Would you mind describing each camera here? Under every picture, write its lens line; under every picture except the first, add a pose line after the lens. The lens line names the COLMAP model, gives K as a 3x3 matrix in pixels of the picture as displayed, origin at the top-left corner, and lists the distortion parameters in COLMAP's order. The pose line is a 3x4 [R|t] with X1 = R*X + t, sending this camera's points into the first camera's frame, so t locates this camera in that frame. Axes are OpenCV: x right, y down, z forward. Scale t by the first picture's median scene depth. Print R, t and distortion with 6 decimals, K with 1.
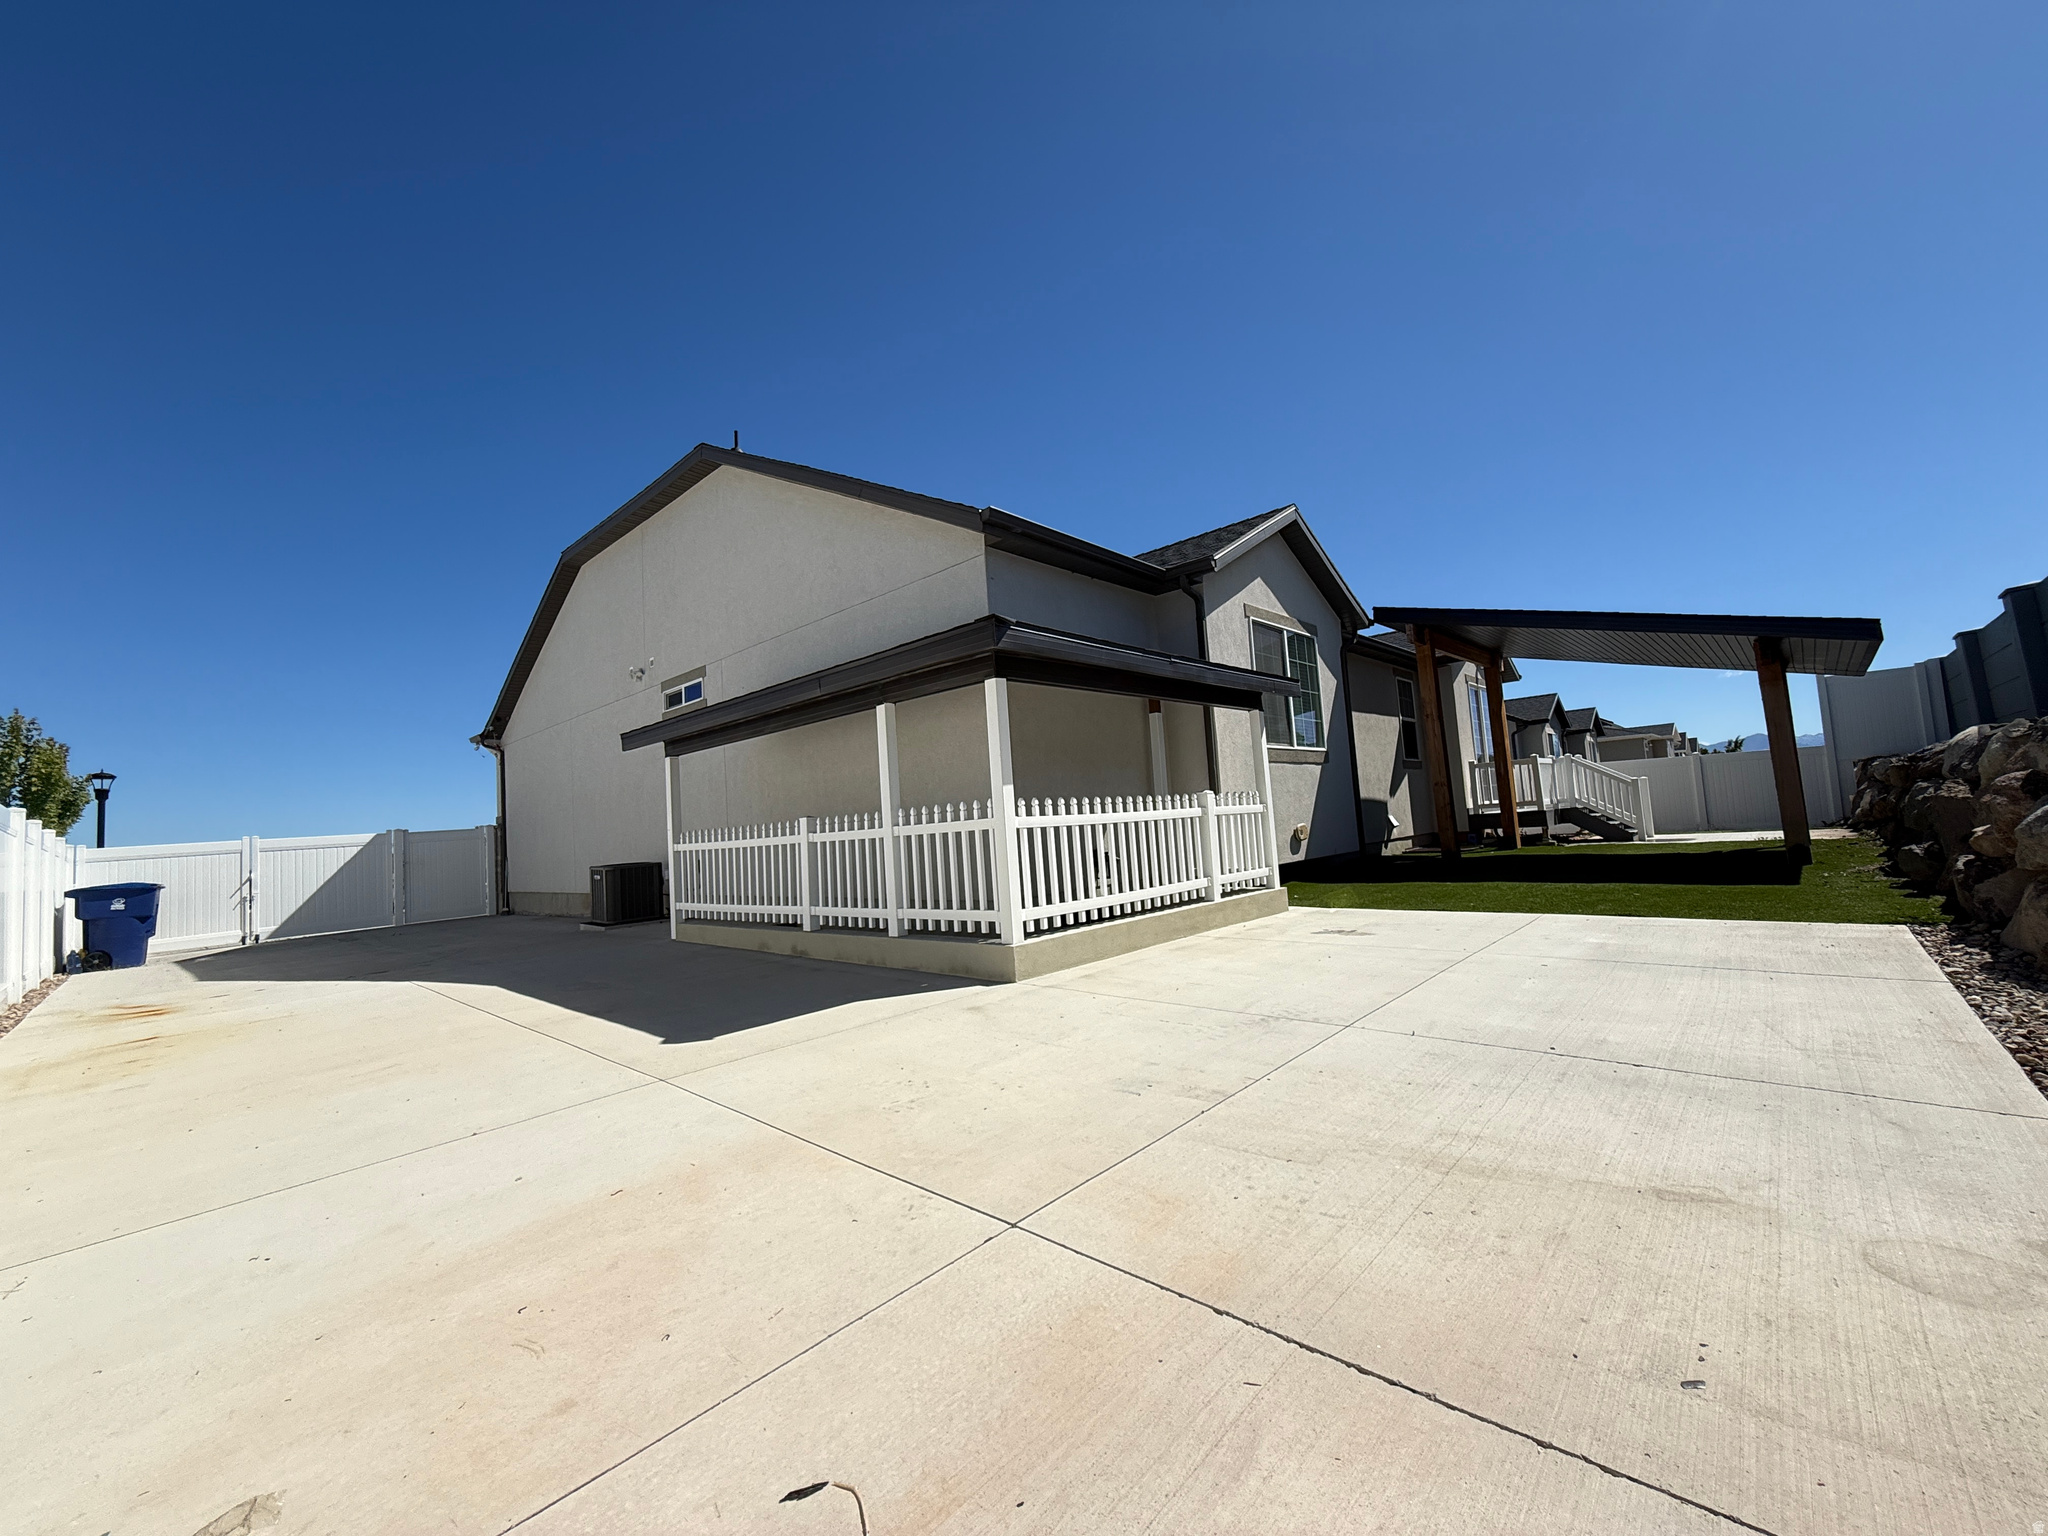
lens RADIAL K [[811.5, 0, 1025.7], [0, 811.5, 767.6], [0, 0, 1]] dist [0.000861, 0.000420]
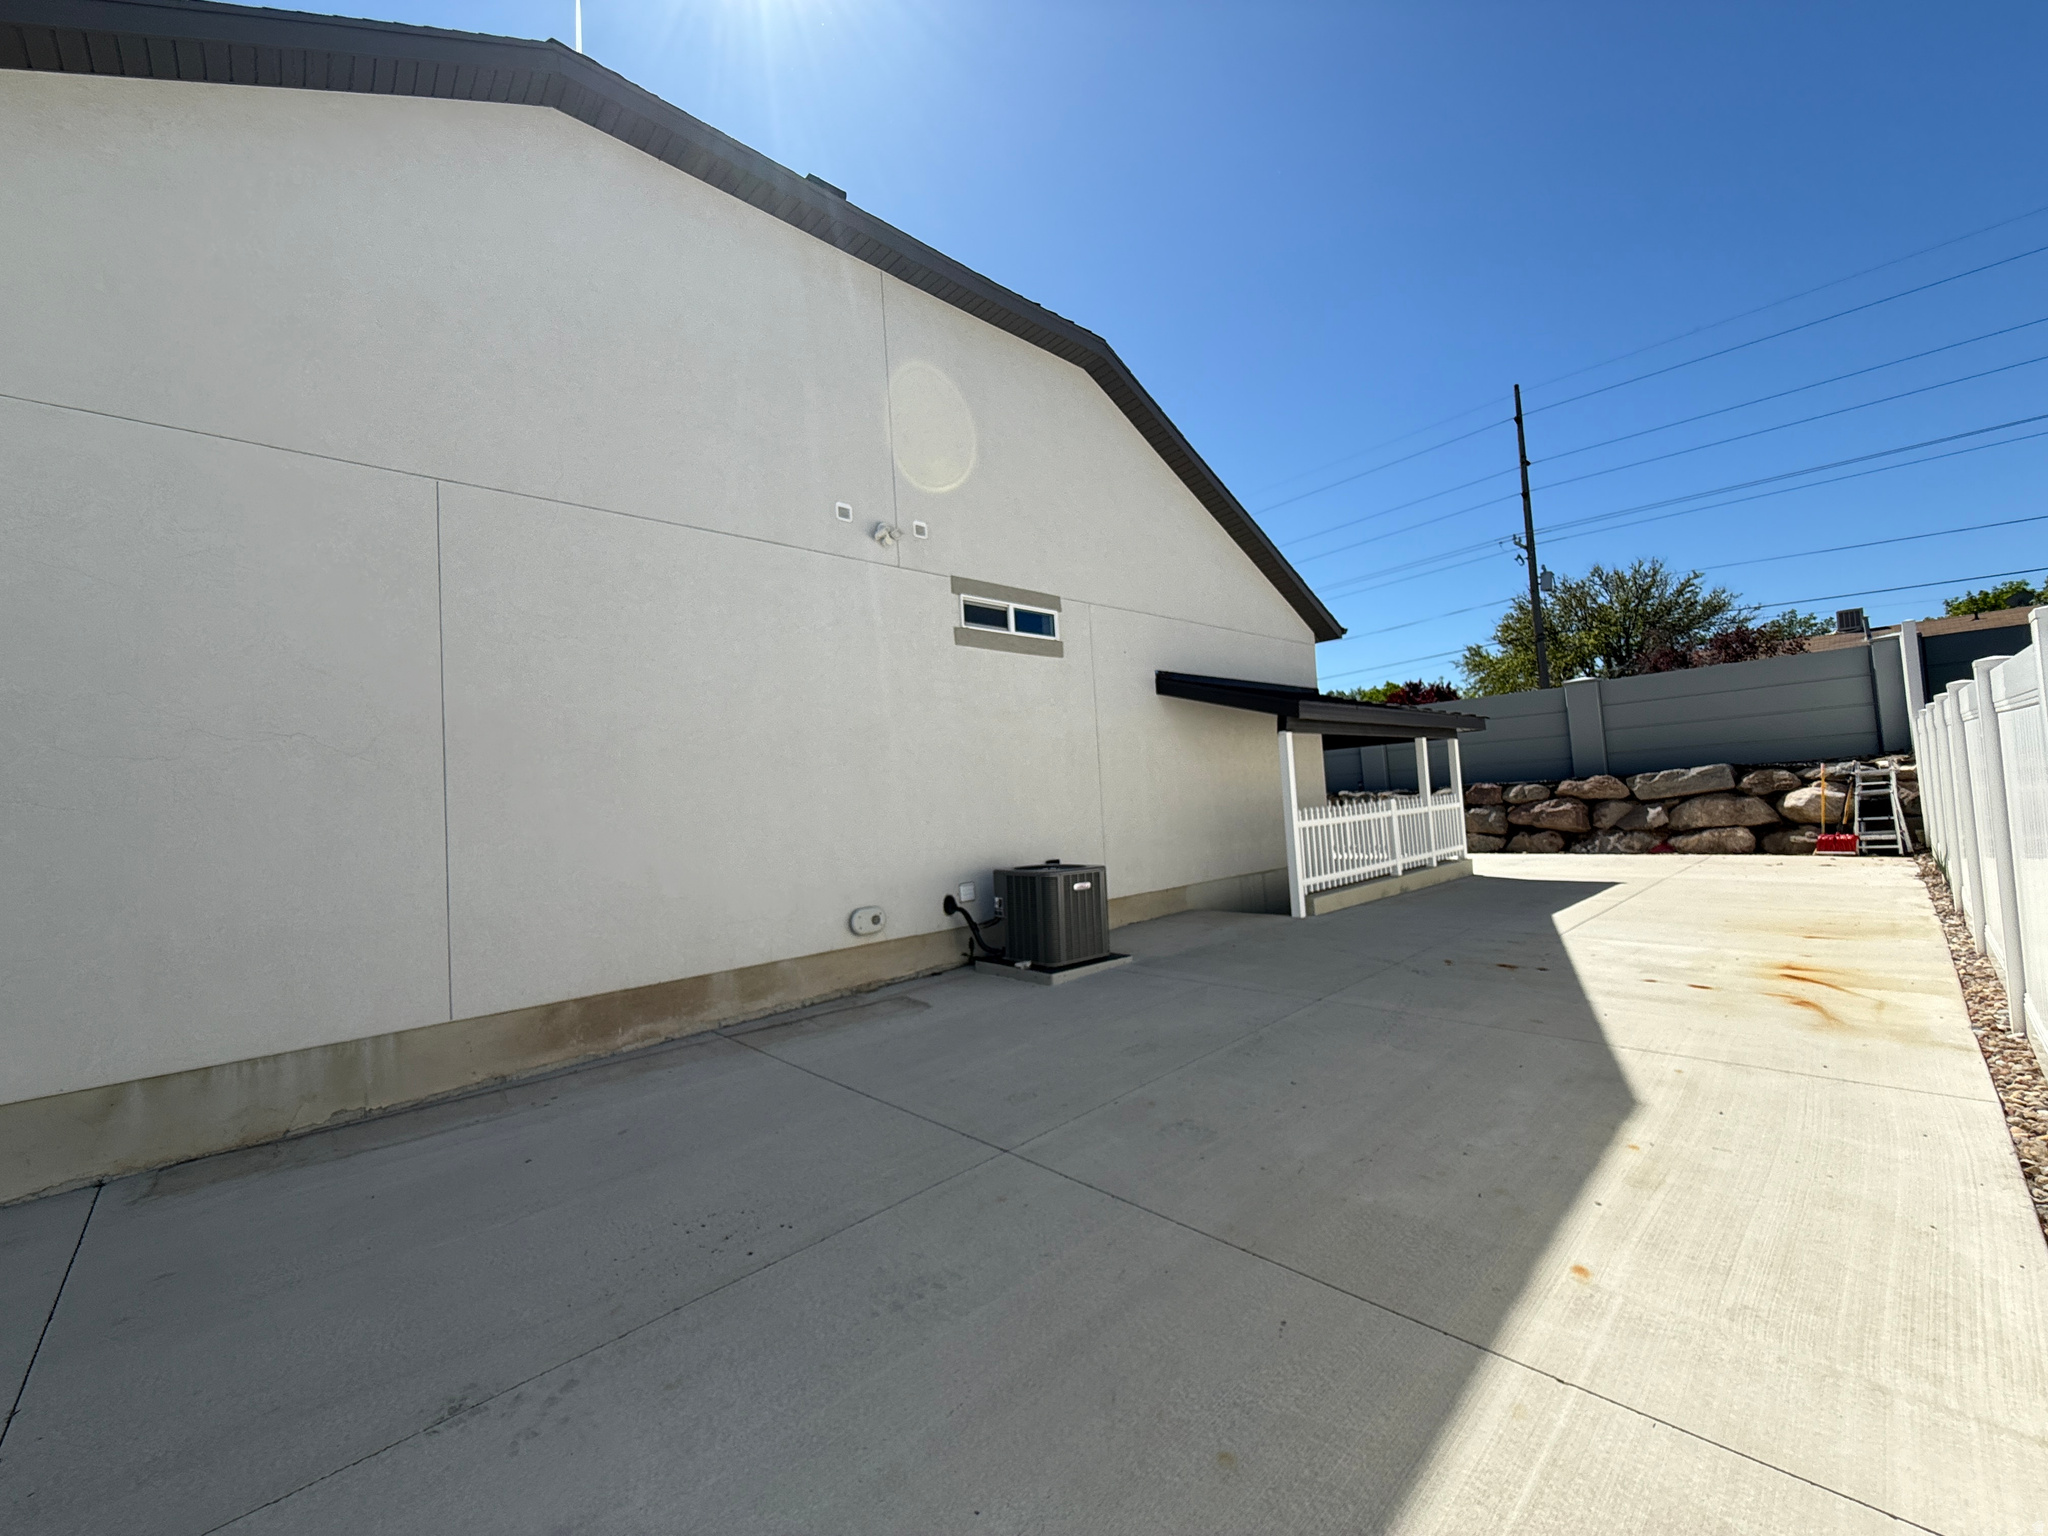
lens RADIAL K [[811.5, 0, 1027.2], [0, 811.5, 760.8], [0, 0, 1]] dist [0.000861, 0.000420]
pose [[0.075825, 0.105460, 0.991528, -2.104917], [-0.025265, 0.994275, -0.103820, 0.191272], [-0.996801, -0.017178, 0.078056, 1.819007]]
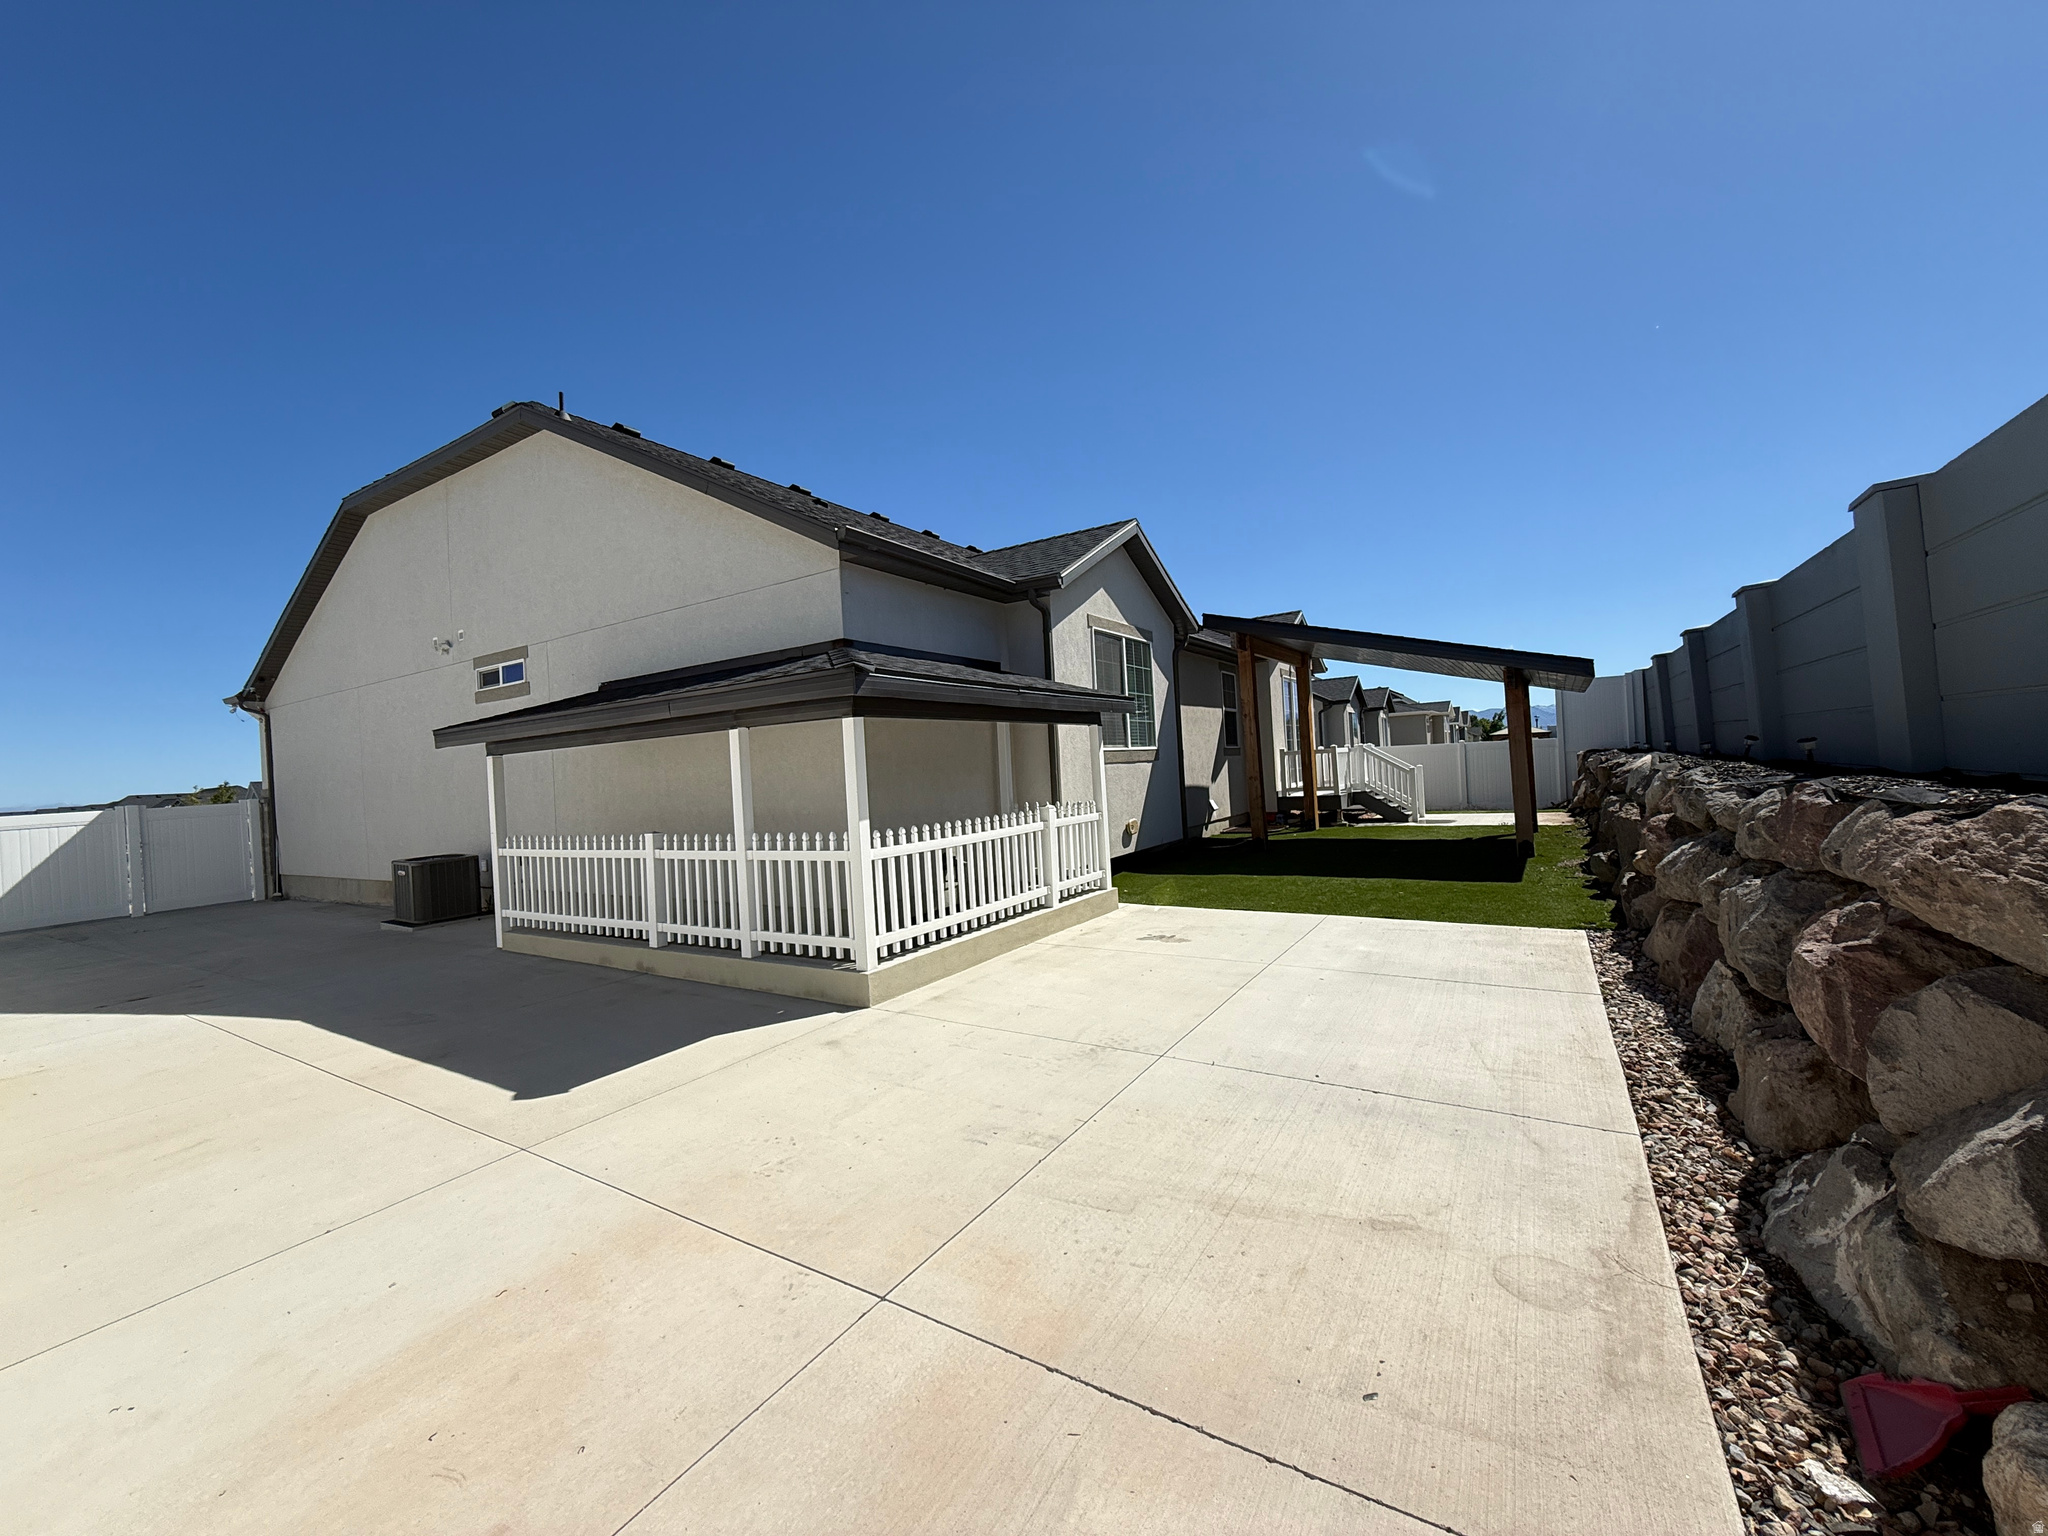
lens RADIAL K [[811.5, 0, 1022.3], [0, 811.5, 766.0], [0, 0, 1]] dist [0.000861, 0.000420]
pose [[0.982141, 0.012731, 0.187715, -0.016959], [-0.023815, 0.998095, 0.056908, -0.102439], [-0.186633, -0.060362, 0.980574, -0.055551]]
